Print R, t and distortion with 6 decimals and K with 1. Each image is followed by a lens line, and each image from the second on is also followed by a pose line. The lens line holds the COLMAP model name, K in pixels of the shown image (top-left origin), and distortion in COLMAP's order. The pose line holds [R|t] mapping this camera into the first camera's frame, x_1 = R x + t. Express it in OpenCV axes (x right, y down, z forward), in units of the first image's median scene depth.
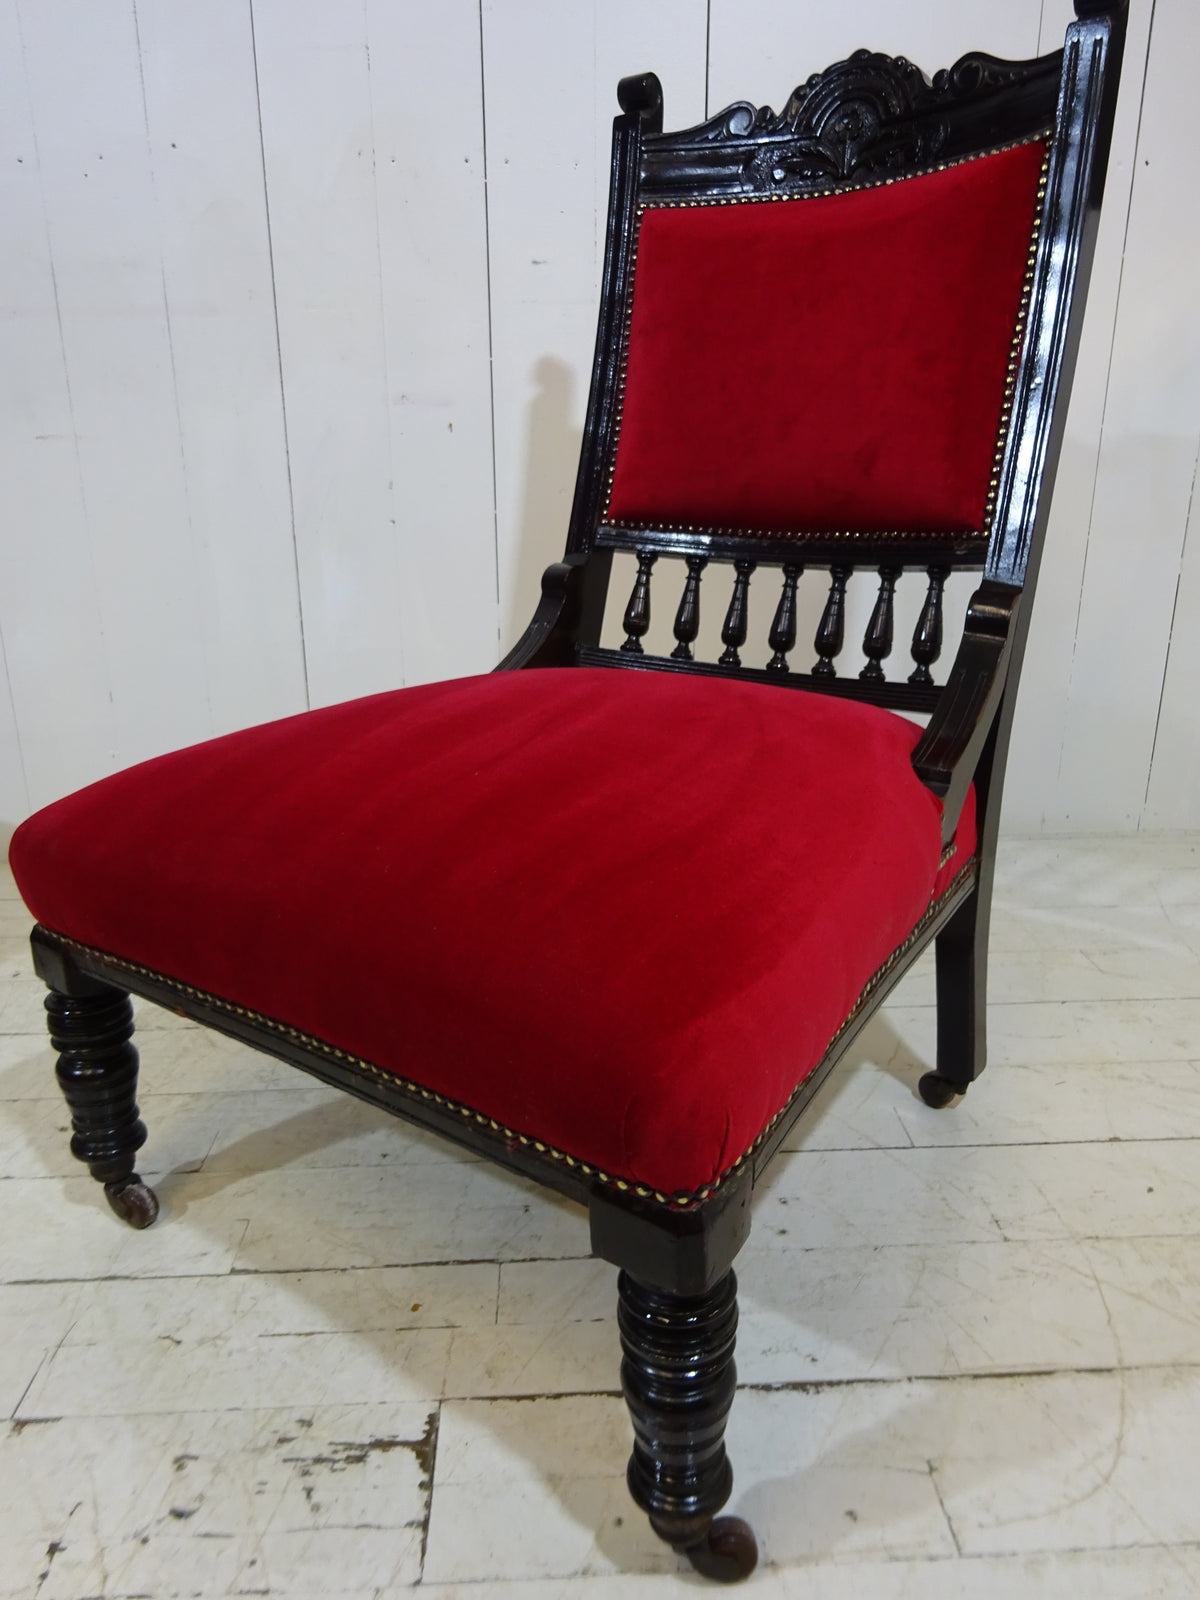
lens RADIAL K [[1168.9, 0, 597.4], [0, 1168.9, 796.5], [0, 0, 1]] dist [0.019063, -0.025567]
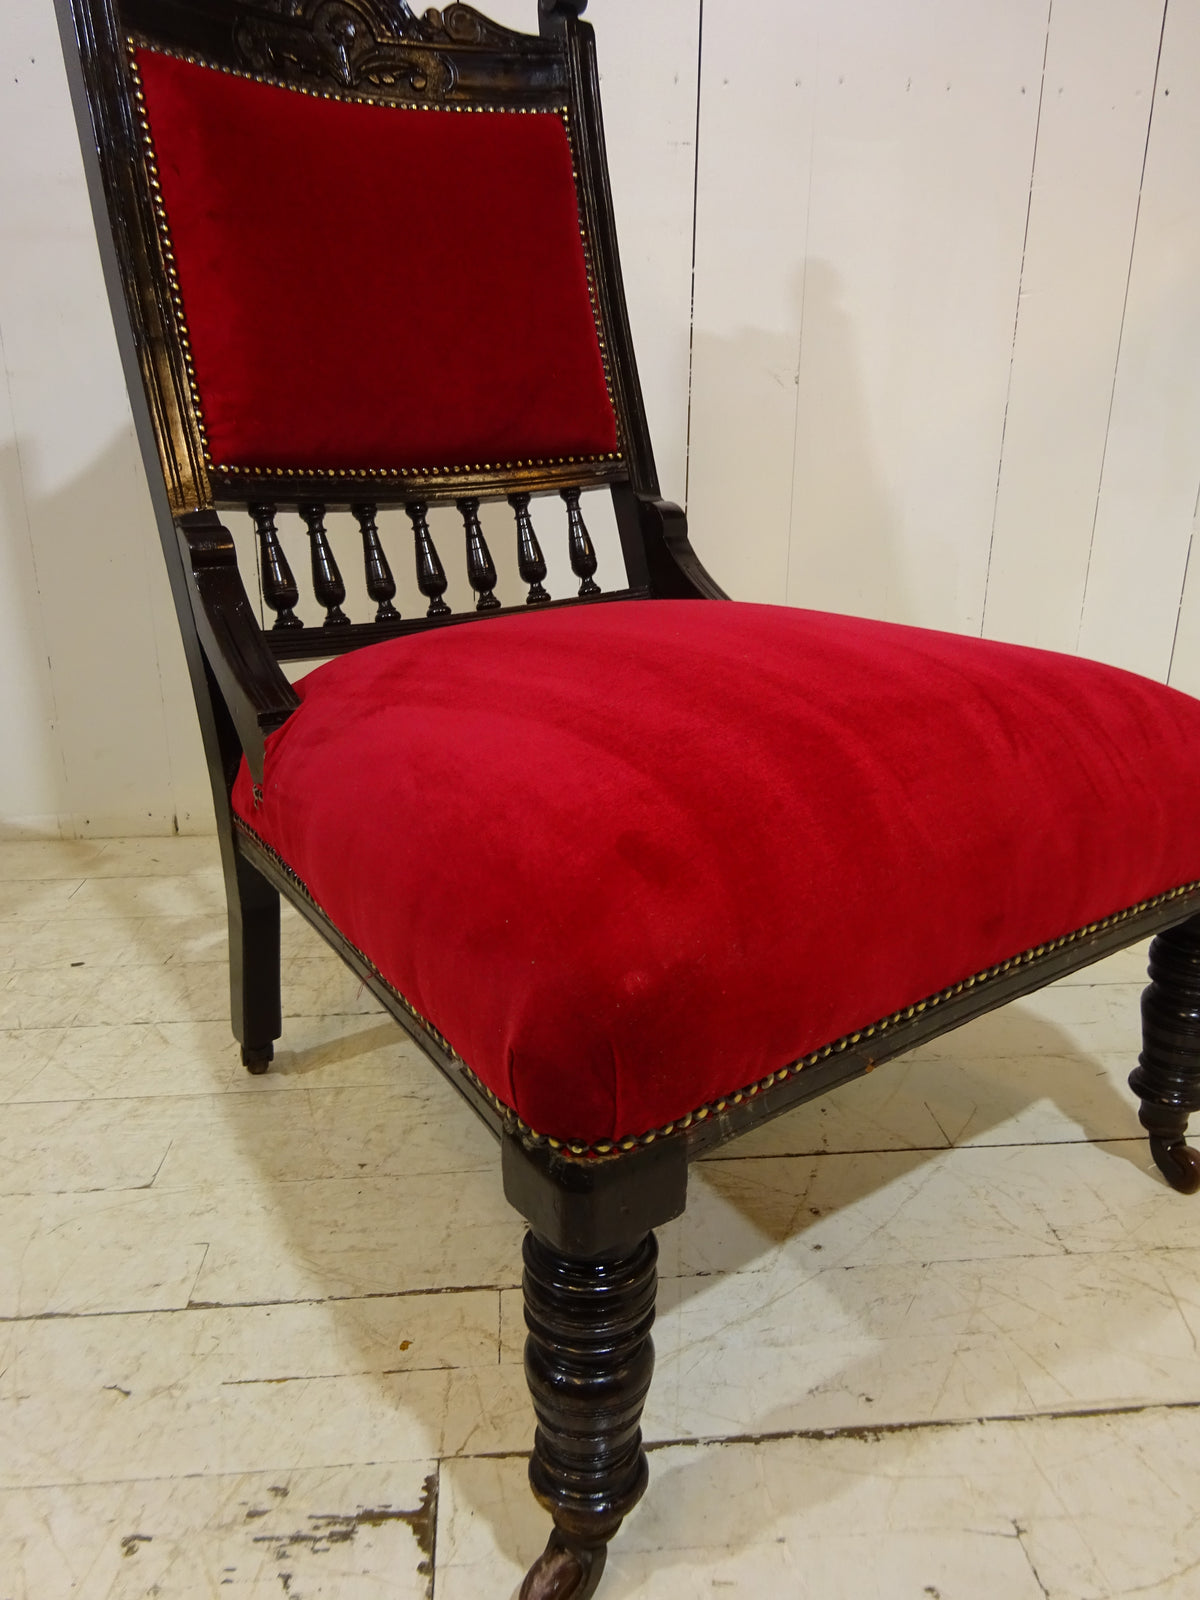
lens RADIAL K [[1168.9, 0, 597.4], [0, 1168.9, 795.2], [0, 0, 1]] dist [0.019063, -0.025567]
pose [[0.999268, -0.002848, 0.038145, -0.041293], [0.002457, 0.999944, 0.010304, 0.019704], [-0.038172, -0.010203, 0.999219, 0.123218]]
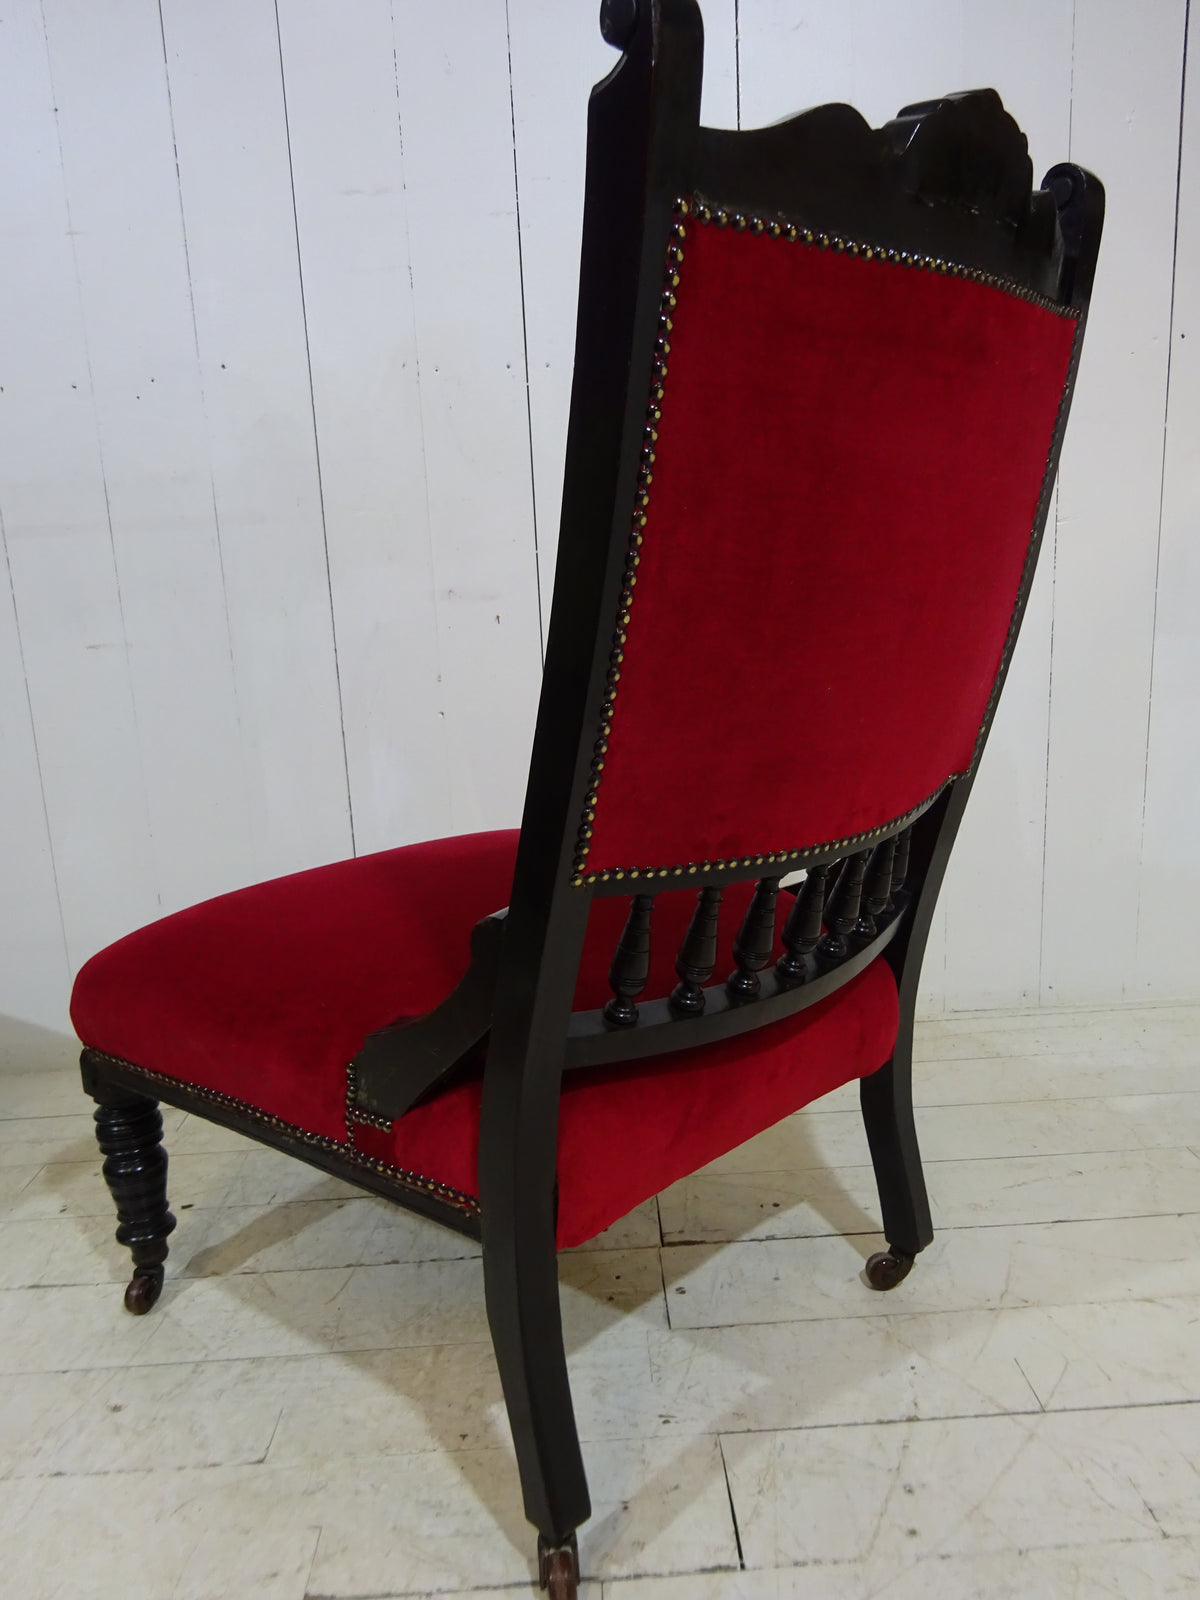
lens RADIAL K [[1168.9, 0, 598.8], [0, 1168.9, 798.8], [0, 0, 1]] dist [0.019063, -0.025567]
pose [[0.999059, -0.037609, -0.021617, -0.041754], [0.035260, 0.994328, -0.100340, -0.104987], [0.025268, 0.099483, 0.994718, 0.044290]]
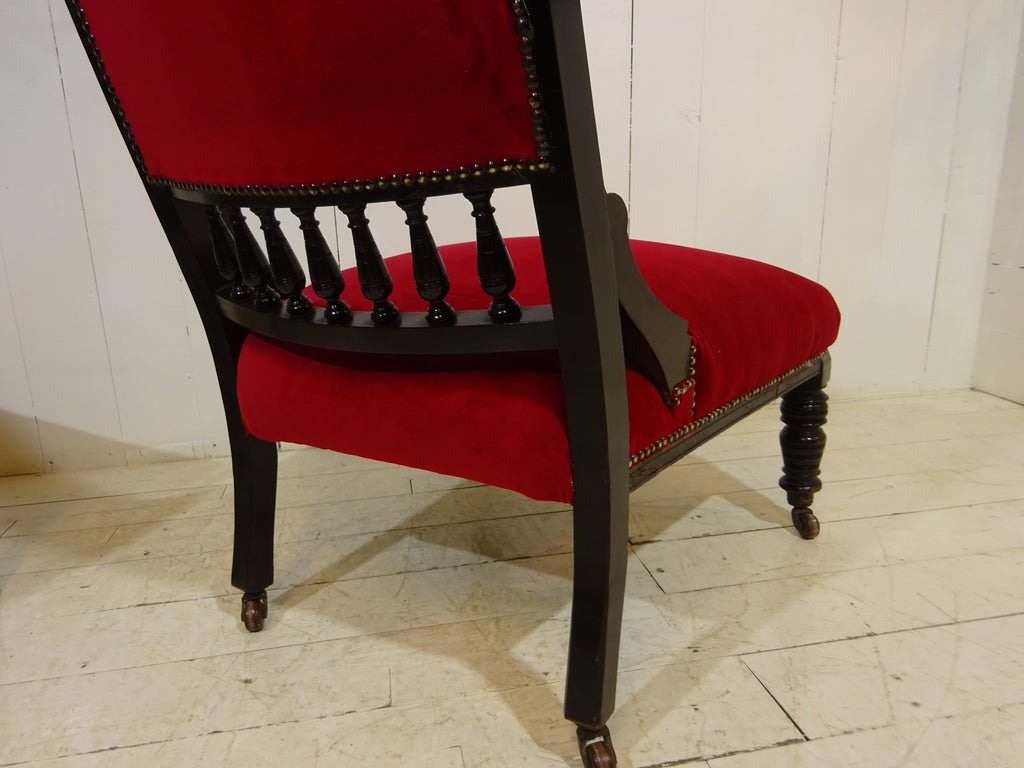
lens RADIAL K [[748.1, 0, 509.8], [0, 748.1, 385.5], [0, 0, 1]] dist [0.019063, -0.025567]
pose [[0.989446, -0.056680, 0.133355, -0.335642], [0.062419, 0.997278, -0.039248, 0.052287], [-0.130768, 0.047157, 0.990291, 0.280494]]
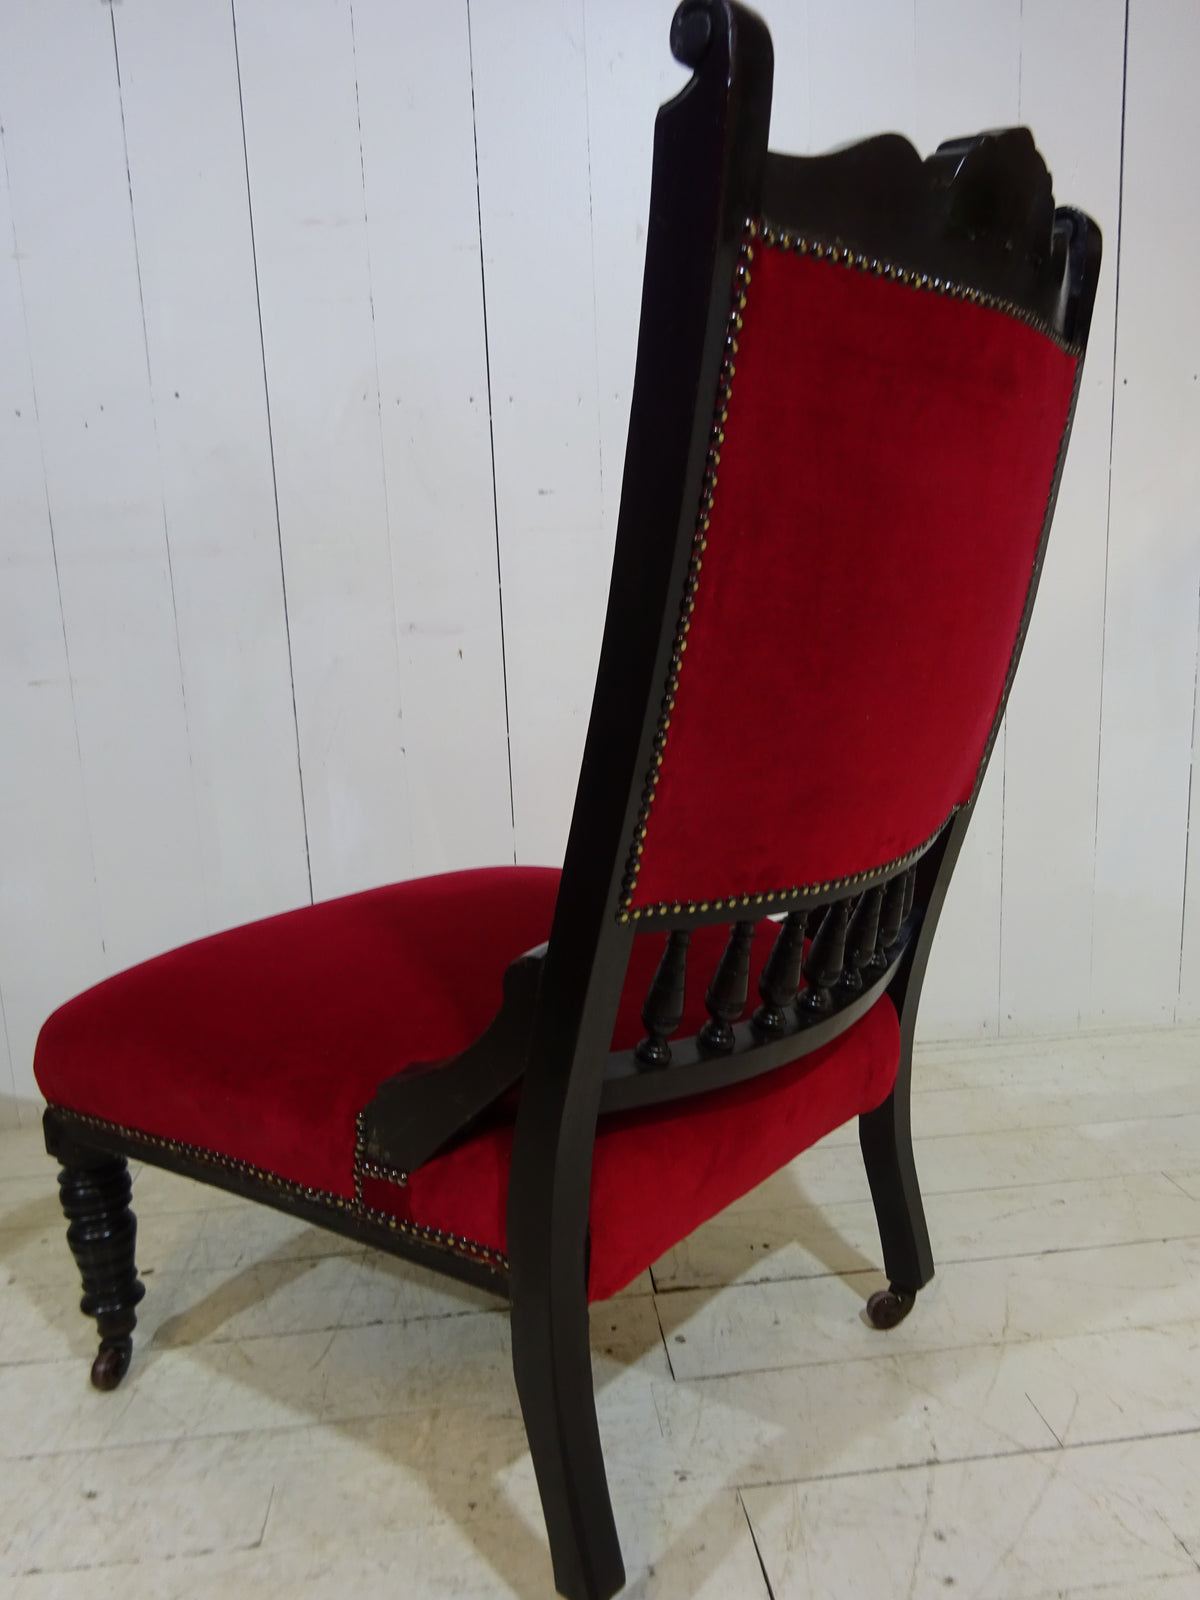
lens RADIAL K [[1168.9, 0, 598.6], [0, 1168.9, 799.4], [0, 0, 1]] dist [0.019063, -0.025567]
pose [[0.997239, -0.048020, 0.056639, -0.125186], [0.055032, 0.990044, -0.129555, -0.107152], [-0.049854, 0.132314, 0.989953, 0.068128]]
